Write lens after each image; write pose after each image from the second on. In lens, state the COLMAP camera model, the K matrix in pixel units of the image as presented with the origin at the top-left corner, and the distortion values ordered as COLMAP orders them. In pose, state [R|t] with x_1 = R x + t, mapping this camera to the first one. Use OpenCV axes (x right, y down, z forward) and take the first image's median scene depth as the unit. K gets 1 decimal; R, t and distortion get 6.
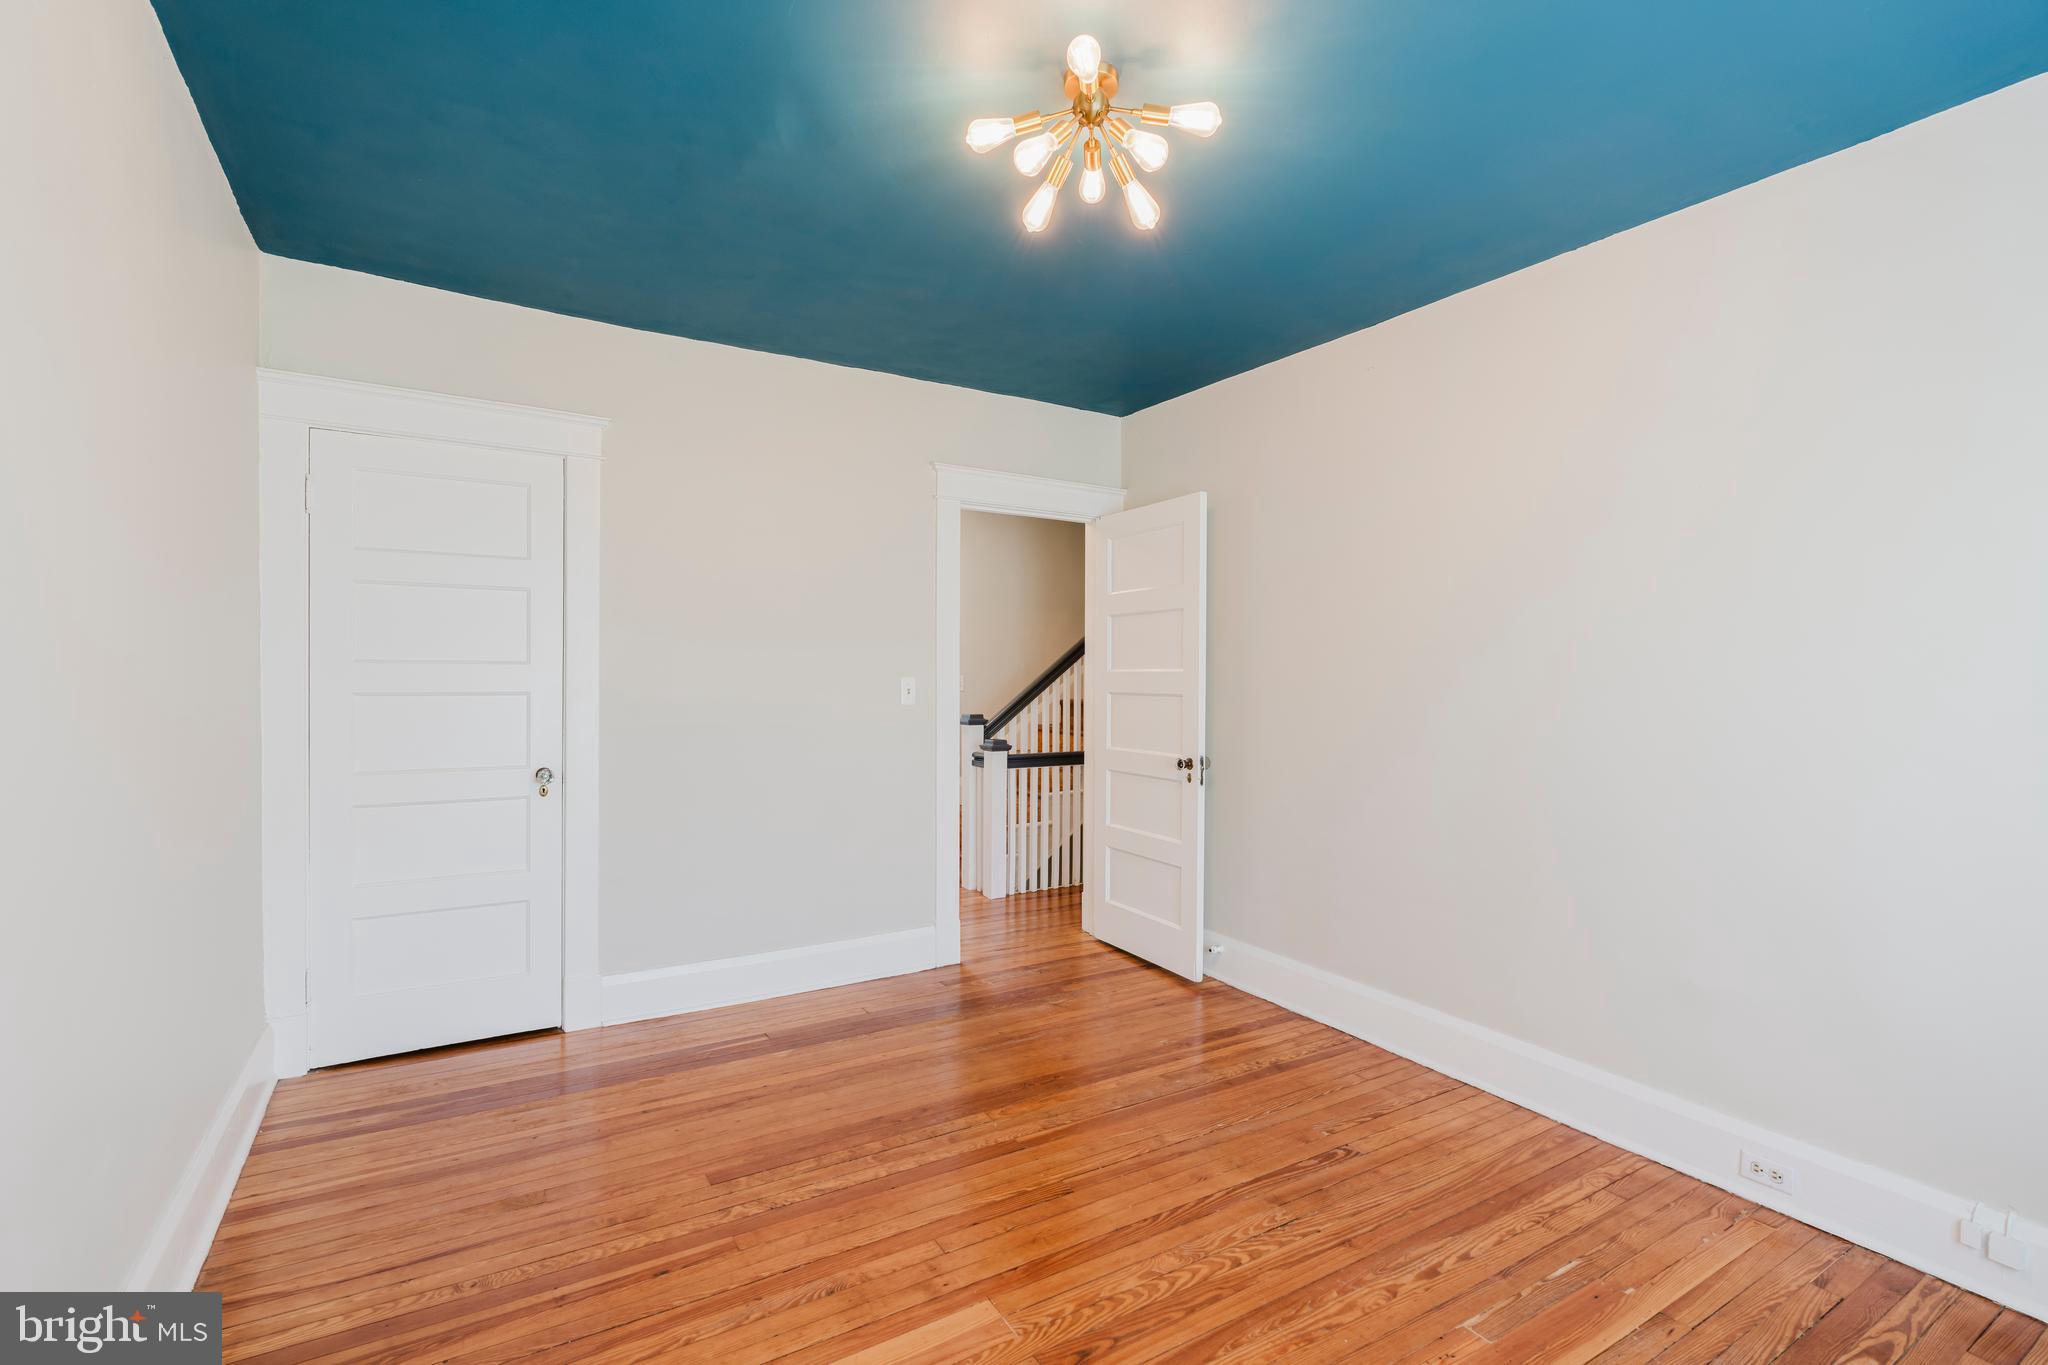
lens RADIAL K [[946.4, 0, 1024.0], [0, 946.4, 682.5], [0, 0, 1]] dist [0.001492, 0.000367]
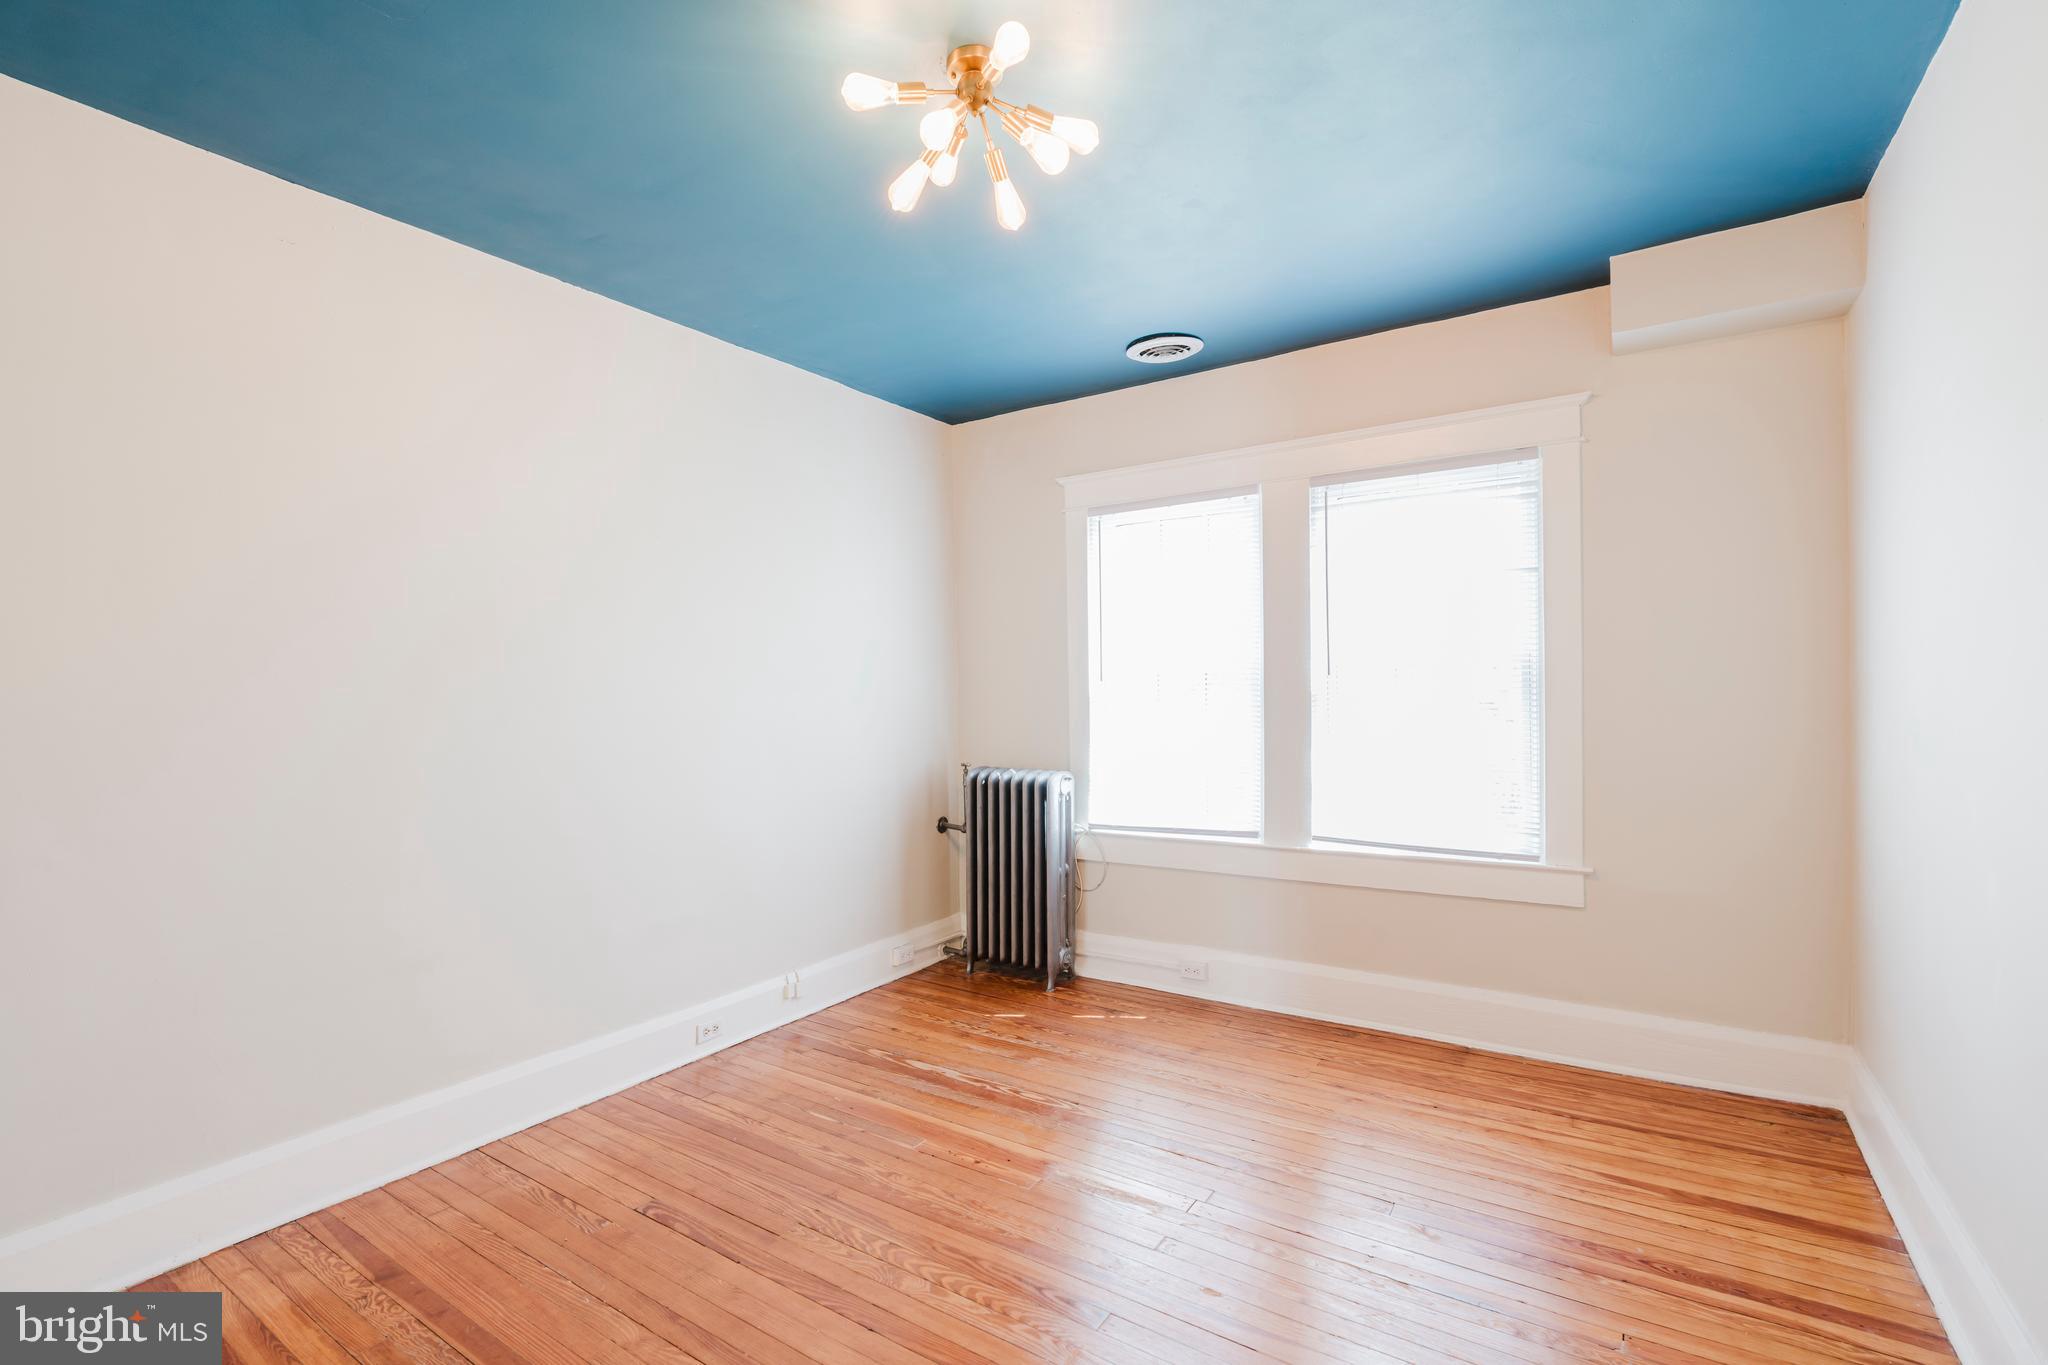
lens RADIAL K [[936.8, 0, 1024.0], [0, 936.8, 682.5], [0, 0, 1]] dist [-0.002617, 0.000117]
pose [[-0.432494, -0.003573, 0.901630, -0.685262], [0.012325, 0.999875, 0.009874, -0.017154], [-0.901552, 0.015383, -0.432396, 1.158100]]
